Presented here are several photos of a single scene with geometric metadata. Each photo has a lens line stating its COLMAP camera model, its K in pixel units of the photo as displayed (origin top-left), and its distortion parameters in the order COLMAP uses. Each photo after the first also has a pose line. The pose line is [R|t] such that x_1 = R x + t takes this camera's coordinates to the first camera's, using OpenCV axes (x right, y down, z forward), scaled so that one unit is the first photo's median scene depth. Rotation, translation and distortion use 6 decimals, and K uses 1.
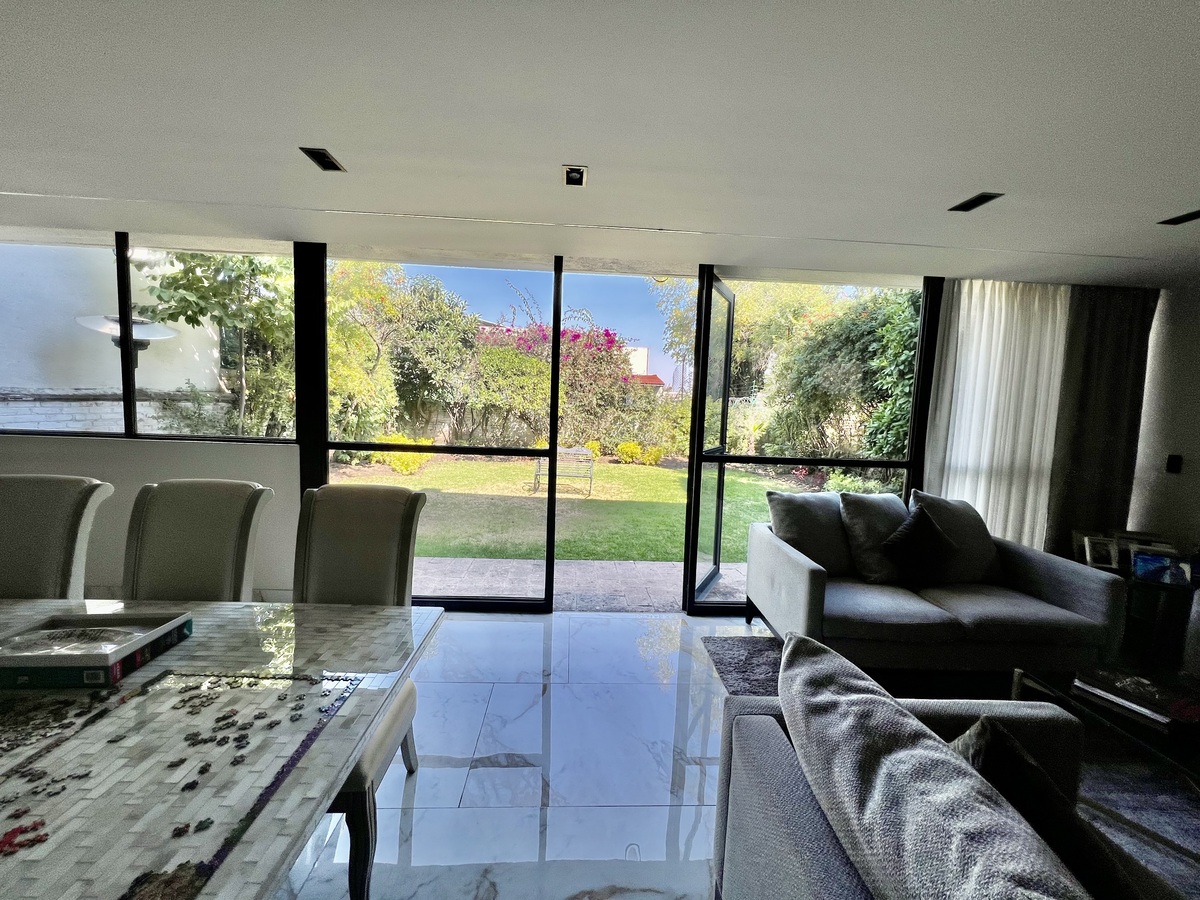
lens RADIAL K [[487.7, 0, 601.3], [0, 487.7, 447.3], [0, 0, 1]] dist [0.009538, 0.000052]
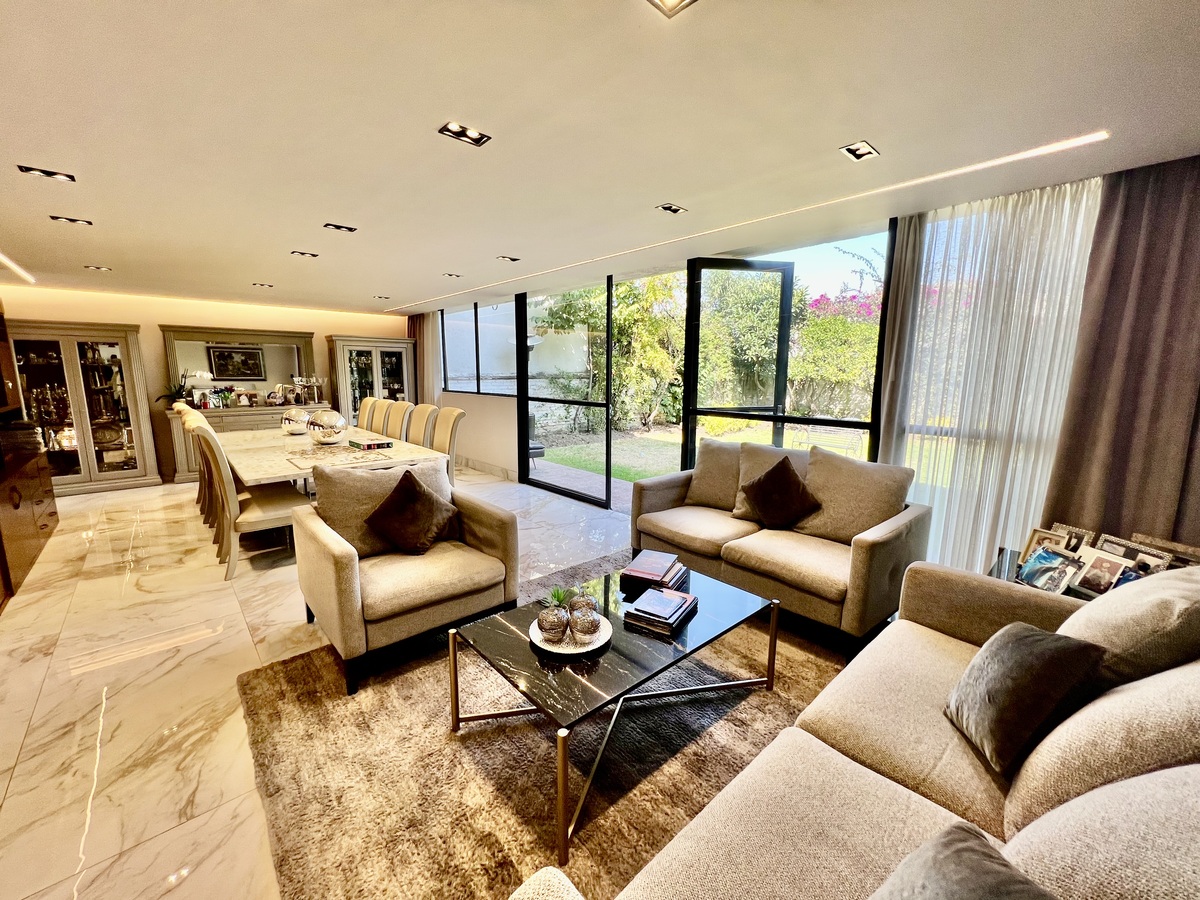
lens RADIAL K [[481.3, 0, 594.5], [0, 481.3, 456.9], [0, 0, 1]] dist [-0.002163, 0.000409]
pose [[0.630481, 0.101494, -0.769541, 1.025152], [-0.046085, 0.994560, 0.093415, 0.032286], [0.774836, -0.023432, 0.631728, 0.008090]]
